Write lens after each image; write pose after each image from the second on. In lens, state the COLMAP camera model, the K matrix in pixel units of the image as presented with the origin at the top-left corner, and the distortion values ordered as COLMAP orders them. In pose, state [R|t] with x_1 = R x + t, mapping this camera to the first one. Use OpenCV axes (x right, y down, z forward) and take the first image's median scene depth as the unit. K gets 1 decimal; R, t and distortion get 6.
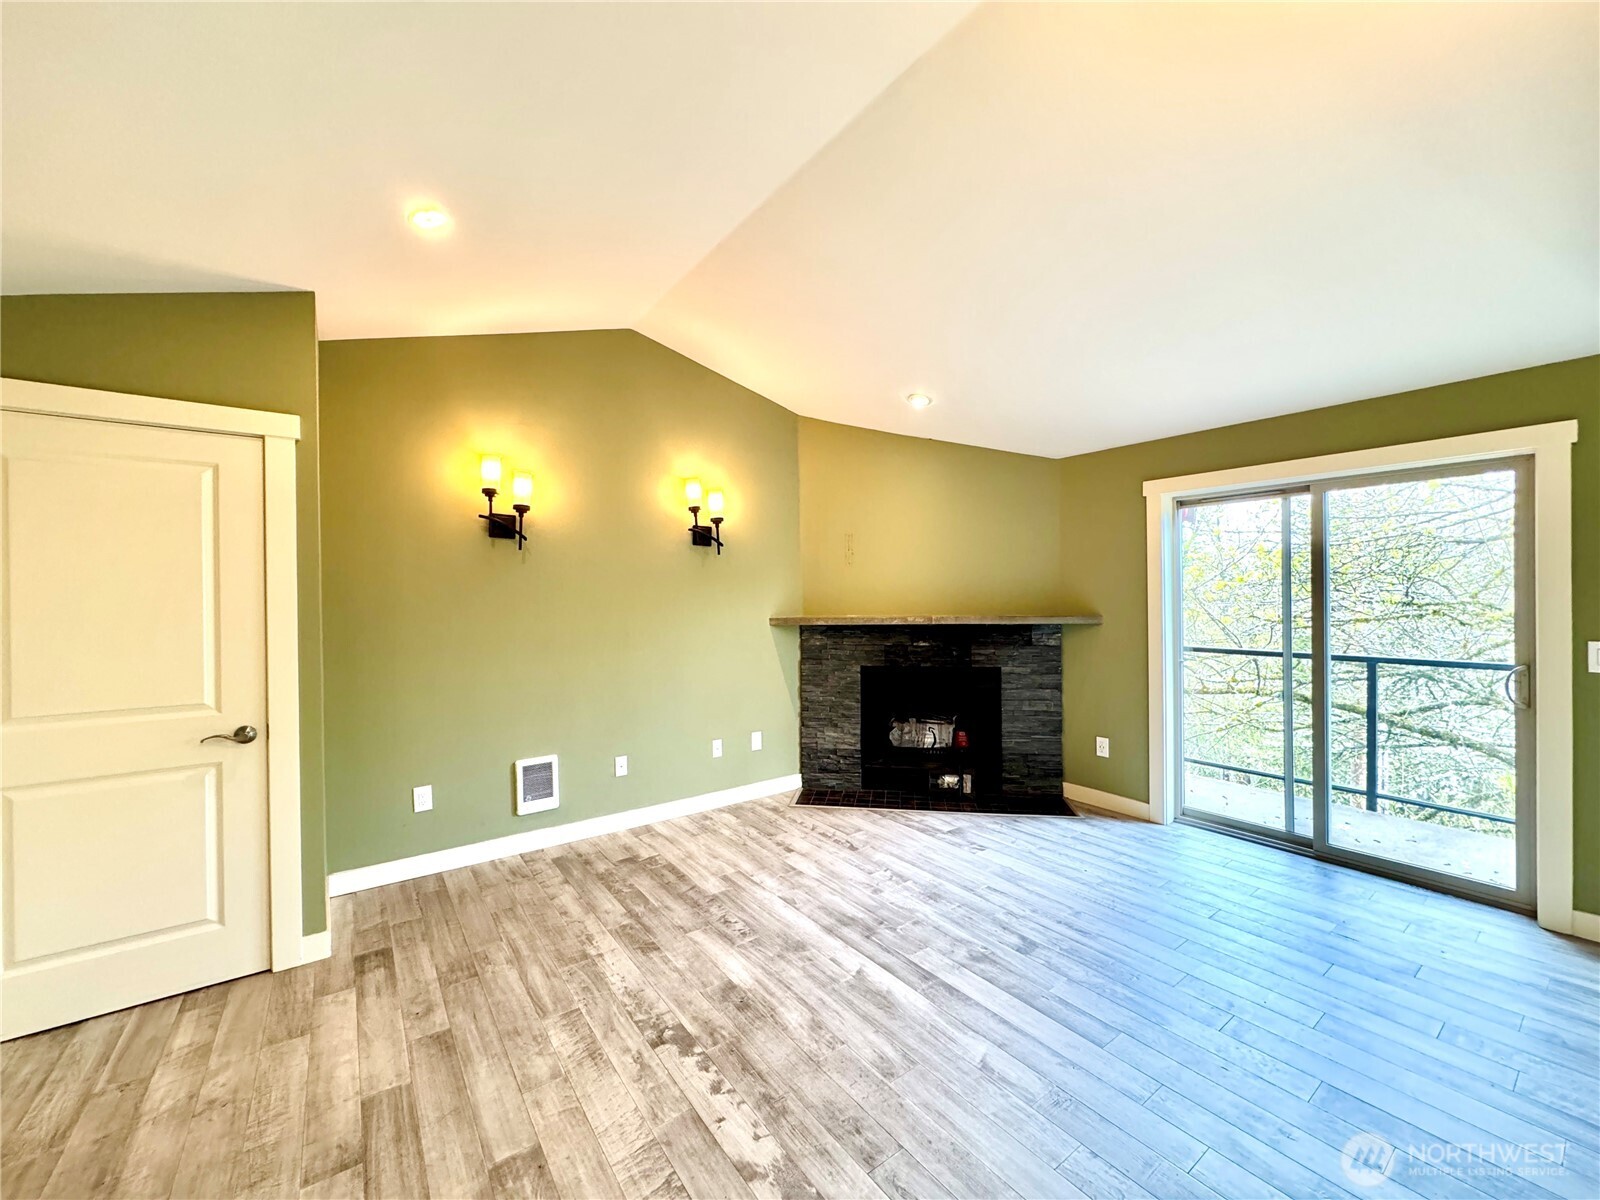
lens RADIAL K [[635.6, 0, 799.3], [0, 635.6, 601.1], [0, 0, 1]] dist [-0.001812, 0.000022]
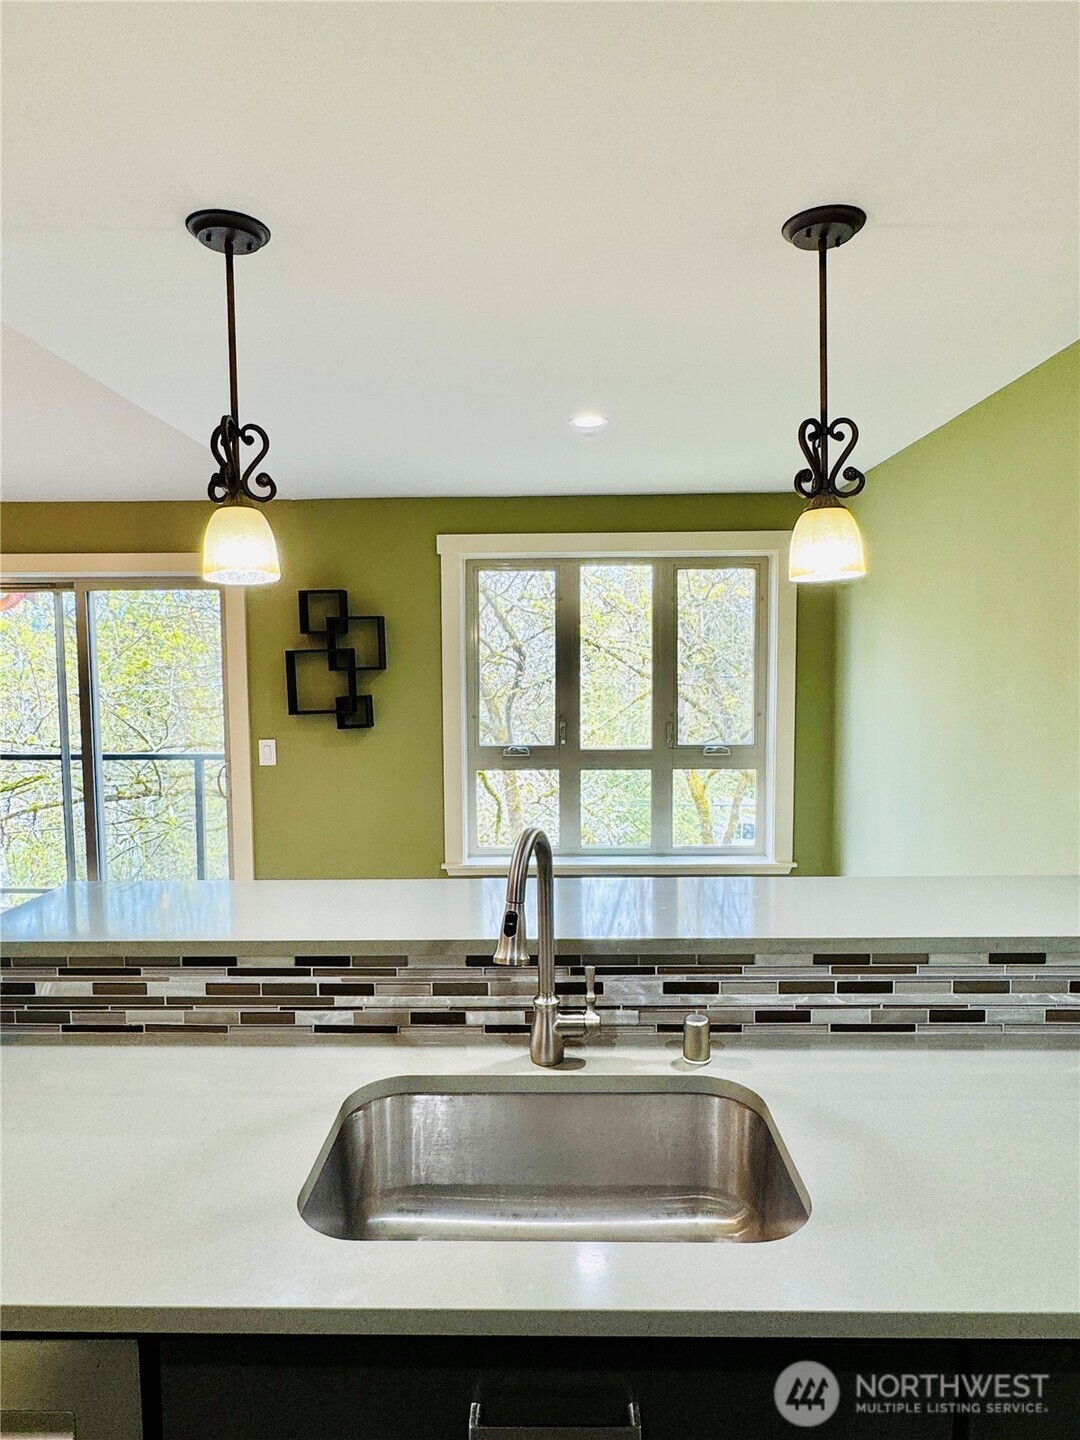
lens RADIAL K [[866.3, 0, 537.8], [0, 866.3, 719.3], [0, 0, 1]] dist [-0.003641, 0.003172]
pose [[0.605001, -0.046500, 0.794866, 0.204689], [0.006428, 0.998546, 0.053523, -0.047325], [-0.796199, -0.027272, 0.604420, -0.323738]]
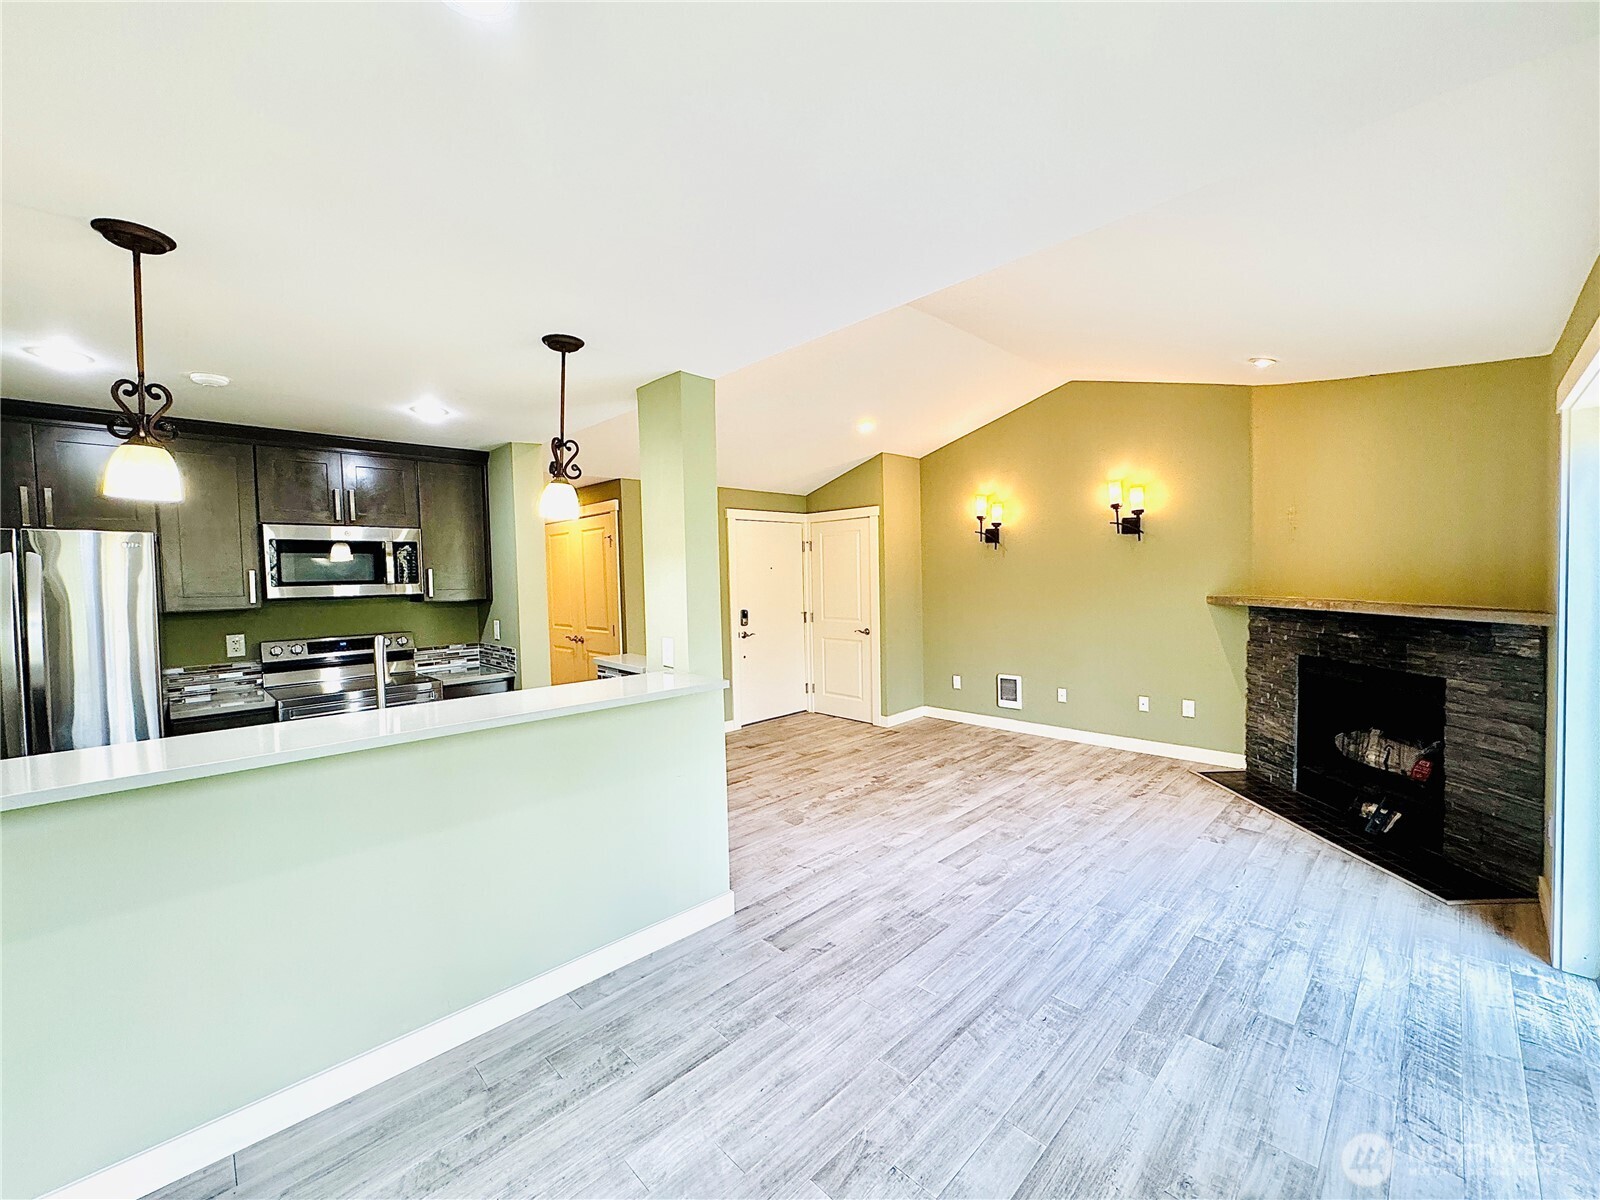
lens RADIAL K [[635.6, 0, 799.1], [0, 635.6, 603.0], [0, 0, 1]] dist [-0.001812, 0.000022]
pose [[0.141566, 0.051216, -0.988603, 1.237537], [0.014929, 0.998437, 0.053863, -0.039446], [0.989816, -0.022384, 0.140580, 0.259233]]
